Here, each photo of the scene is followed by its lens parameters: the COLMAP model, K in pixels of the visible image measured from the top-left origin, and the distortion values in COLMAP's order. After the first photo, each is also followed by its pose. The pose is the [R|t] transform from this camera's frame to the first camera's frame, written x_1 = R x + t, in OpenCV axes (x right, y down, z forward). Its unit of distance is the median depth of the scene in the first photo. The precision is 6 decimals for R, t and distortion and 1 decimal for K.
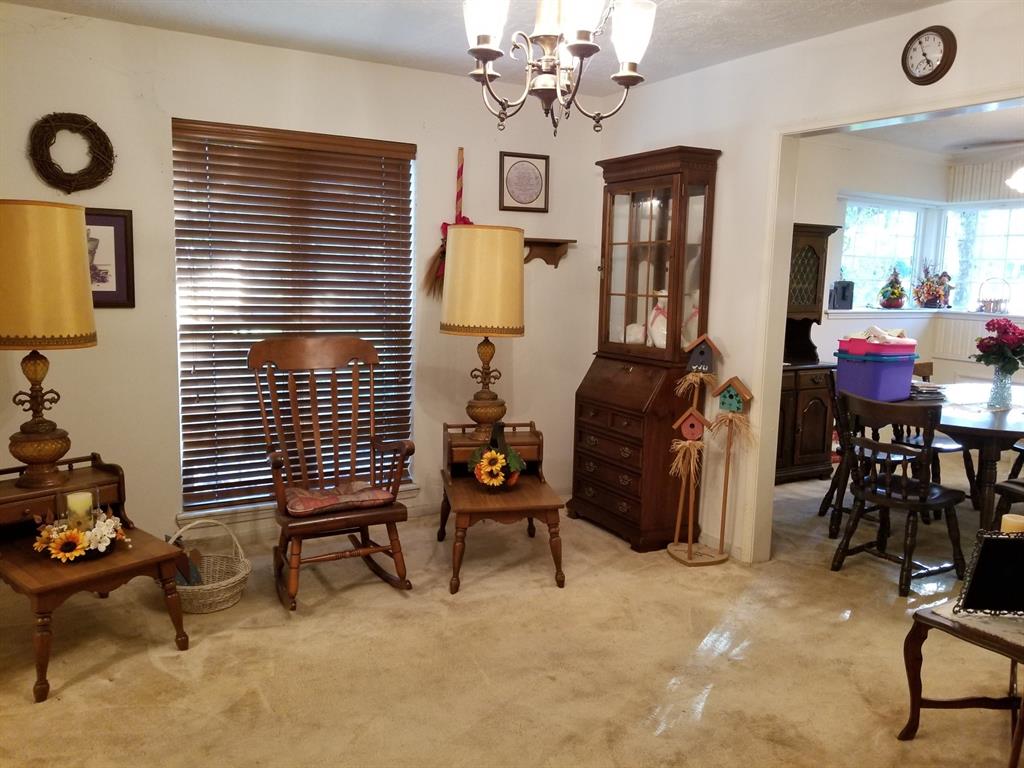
lens RADIAL K [[797.4, 0, 530.5], [0, 797.4, 376.8], [0, 0, 1]] dist [0.084096, -0.153281]
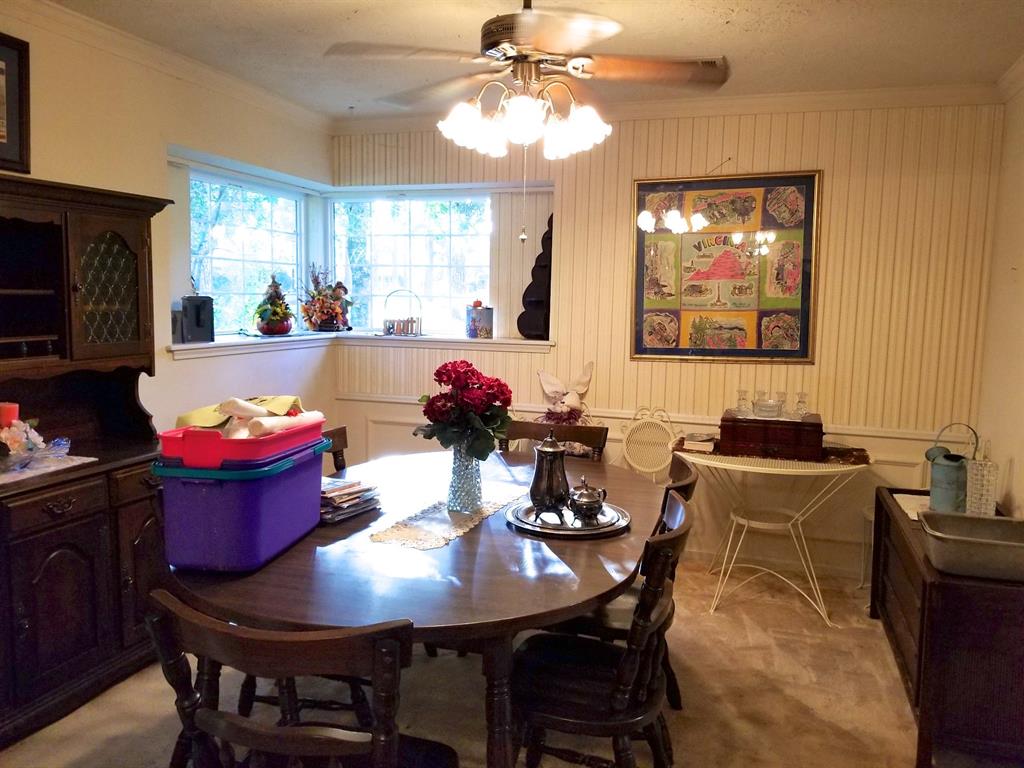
lens RADIAL K [[797.4, 0, 530.5], [0, 797.4, 376.8], [0, 0, 1]] dist [0.084096, -0.153281]
pose [[0.749937, -0.082483, 0.656346, 0.163674], [0.091915, 0.995564, 0.020091, -0.044311], [-0.655092, 0.045261, 0.754192, 0.352437]]
